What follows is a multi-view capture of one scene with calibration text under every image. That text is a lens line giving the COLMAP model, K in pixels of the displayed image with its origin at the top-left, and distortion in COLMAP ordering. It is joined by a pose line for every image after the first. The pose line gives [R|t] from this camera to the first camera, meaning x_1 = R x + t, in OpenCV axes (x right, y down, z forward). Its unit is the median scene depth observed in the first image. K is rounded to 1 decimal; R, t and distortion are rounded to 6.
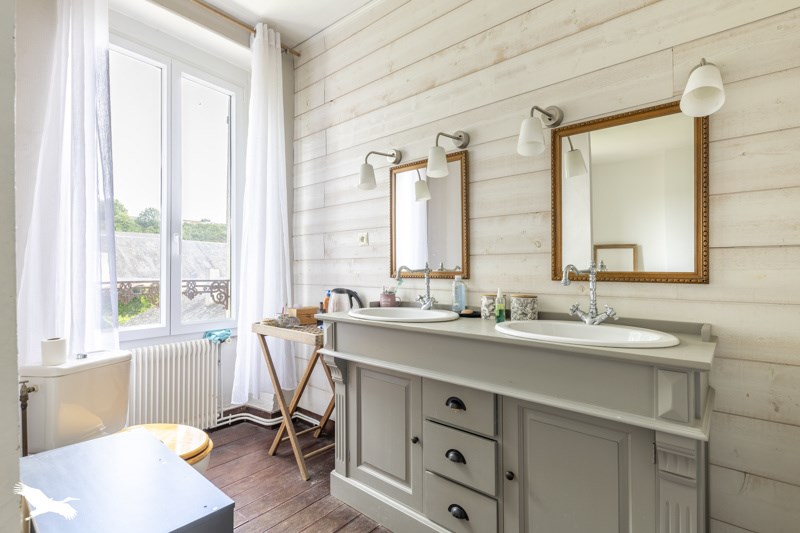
lens RADIAL K [[387.1, 0, 397.7], [0, 387.1, 267.0], [0, 0, 1]] dist [-0.001441, -0.000266]
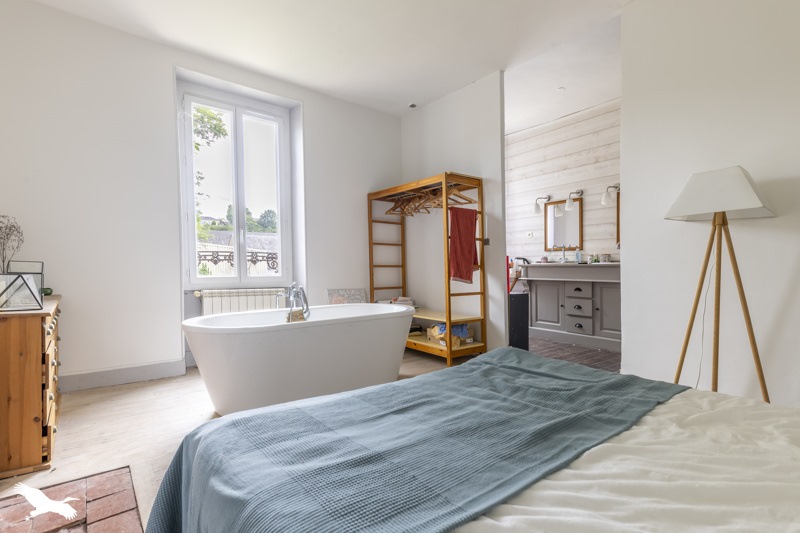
lens RADIAL K [[387.1, 0, 403.3], [0, 387.1, 270.6], [0, 0, 1]] dist [-0.001441, -0.000266]
pose [[0.973612, 0.004445, -0.228164, -0.356220], [-0.000096, 0.999818, 0.019067, 0.111914], [0.228208, -0.018542, 0.973436, -1.631224]]
